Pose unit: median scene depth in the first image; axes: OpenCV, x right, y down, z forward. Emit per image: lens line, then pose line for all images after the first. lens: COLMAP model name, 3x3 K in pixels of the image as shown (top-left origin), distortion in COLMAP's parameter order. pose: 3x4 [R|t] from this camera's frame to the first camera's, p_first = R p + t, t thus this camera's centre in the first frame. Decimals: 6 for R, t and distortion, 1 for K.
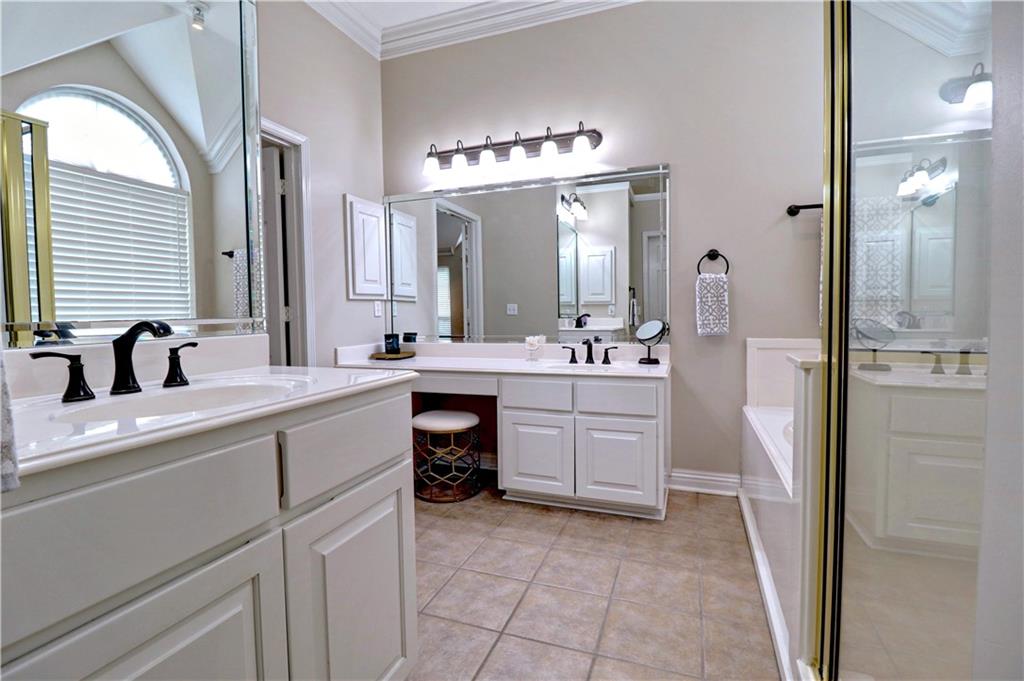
lens RADIAL K [[479.7, 0, 515.1], [0, 479.7, 333.2], [0, 0, 1]] dist [-0.010897, -0.006107]
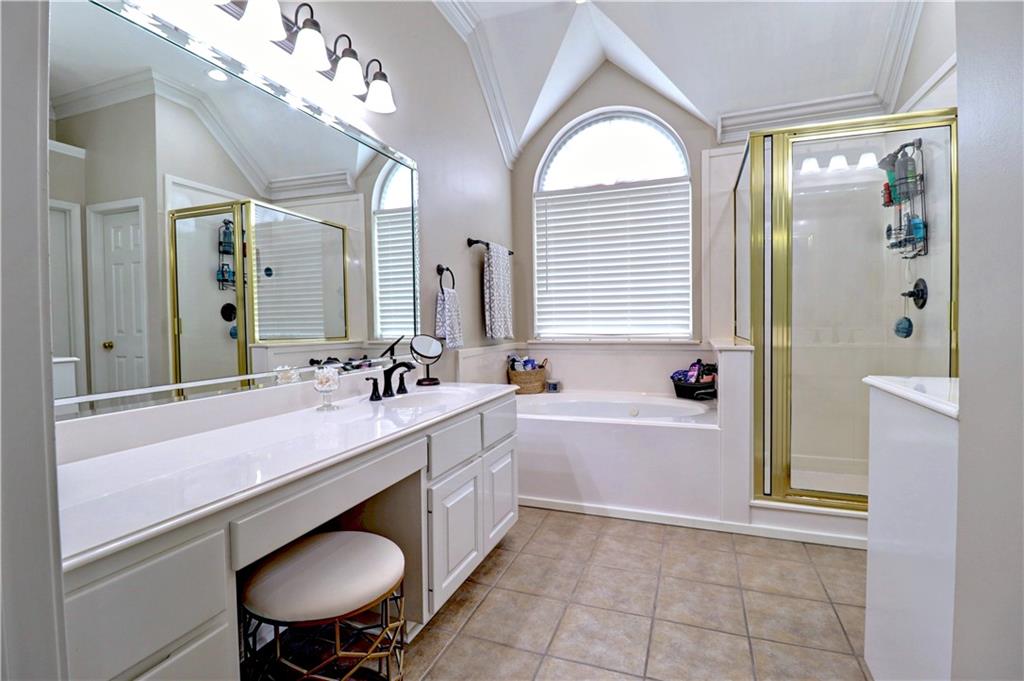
lens RADIAL K [[479.7, 0, 508.8], [0, 479.7, 332.8], [0, 0, 1]] dist [-0.010897, -0.006107]
pose [[0.005717, -0.007396, 0.999956, -0.753921], [0.050349, 0.998706, 0.007099, -0.037437], [-0.998715, 0.050307, 0.006082, 1.069378]]
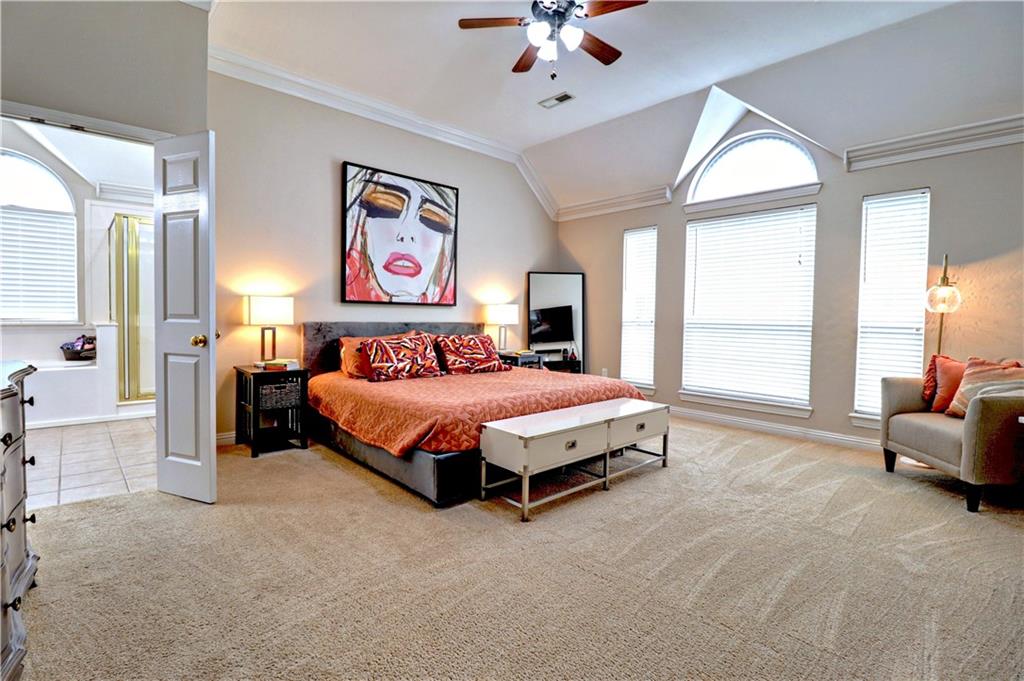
lens RADIAL K [[479.7, 0, 506.4], [0, 479.7, 335.4], [0, 0, 1]] dist [-0.010897, -0.006107]
pose [[-0.891859, -0.016142, 0.452025, -2.181707], [0.015042, 0.997752, 0.065308, -0.030198], [-0.452063, 0.065044, -0.889611, 1.627562]]
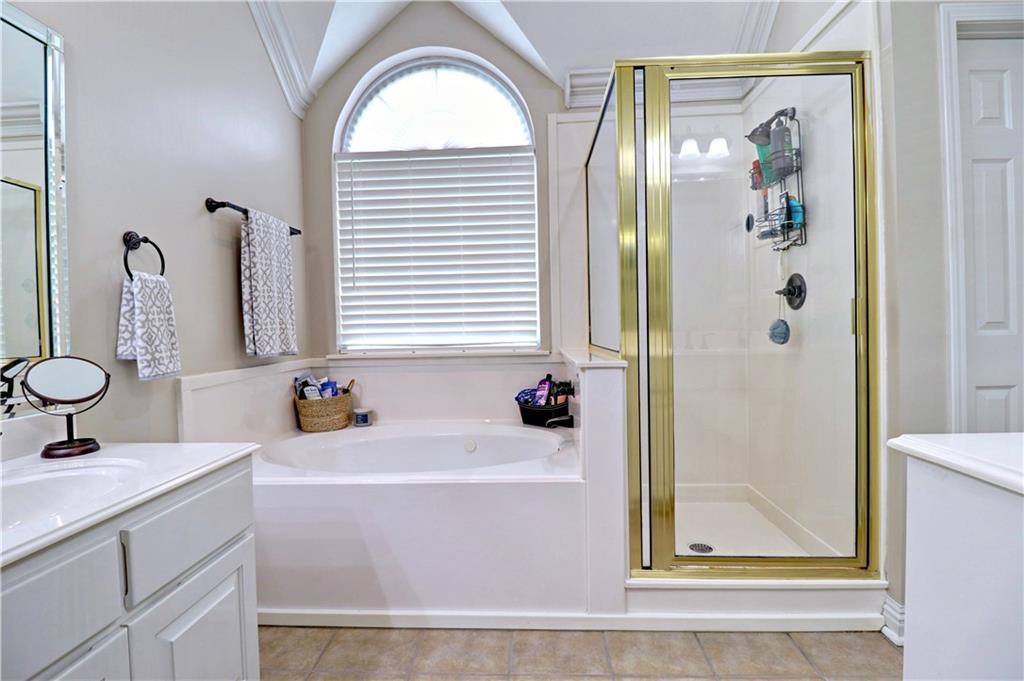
lens RADIAL K [[479.7, 0, 505.7], [0, 479.7, 334.1], [0, 0, 1]] dist [-0.010897, -0.006107]
pose [[-0.295731, 0.005623, 0.955255, -0.342151], [0.062343, 0.997964, 0.013426, -0.036722], [-0.953235, 0.063524, -0.295479, 0.930422]]
